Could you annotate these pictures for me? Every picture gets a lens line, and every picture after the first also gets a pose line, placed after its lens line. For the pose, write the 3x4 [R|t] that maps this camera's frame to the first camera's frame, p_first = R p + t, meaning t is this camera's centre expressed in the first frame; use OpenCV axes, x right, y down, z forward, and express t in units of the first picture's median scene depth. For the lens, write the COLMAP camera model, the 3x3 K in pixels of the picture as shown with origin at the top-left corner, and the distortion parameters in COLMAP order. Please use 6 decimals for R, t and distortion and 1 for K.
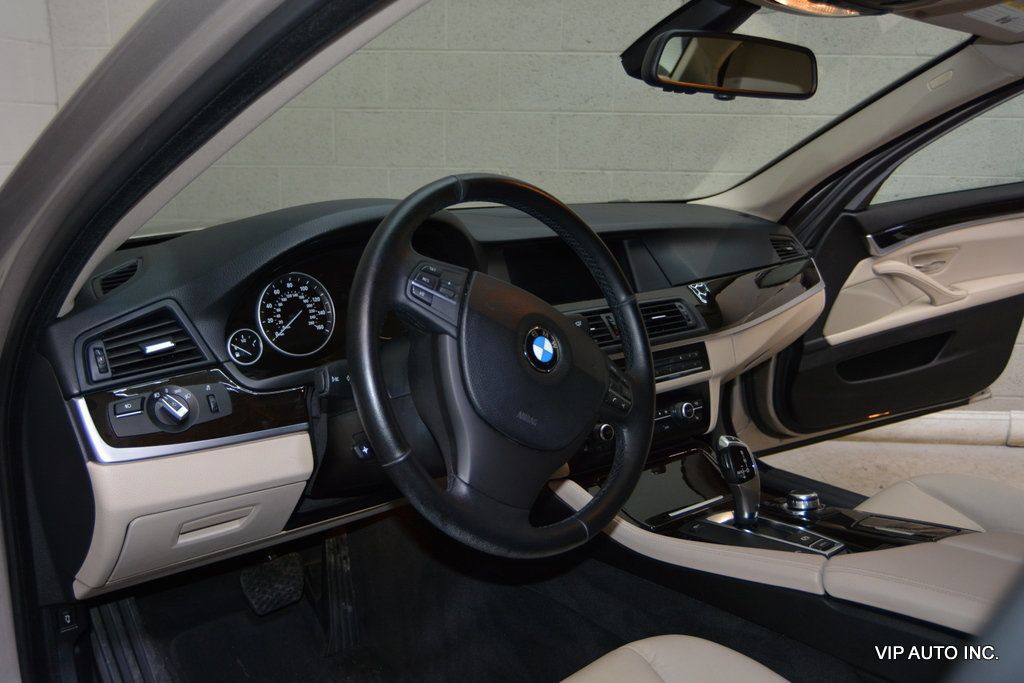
lens RADIAL K [[804.7, 0, 512.0], [0, 804.7, 341.5], [0, 0, 1]] dist [-0.002872, 0.003930]
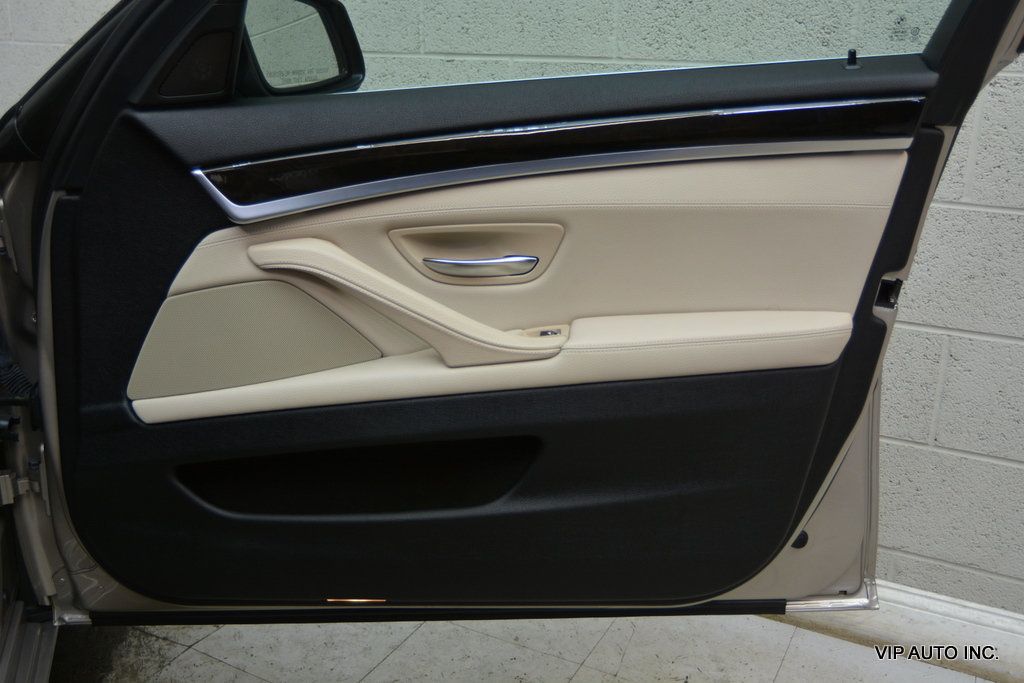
lens RADIAL K [[965.8, 0, 512.0], [0, 965.8, 341.5], [0, 0, 1]] dist [0.000285, 0.004069]
pose [[0.906644, 0.131183, -0.400983, 0.729872], [-0.117365, 0.991338, 0.058951, -0.086655], [0.405243, -0.006386, 0.914187, 0.574393]]
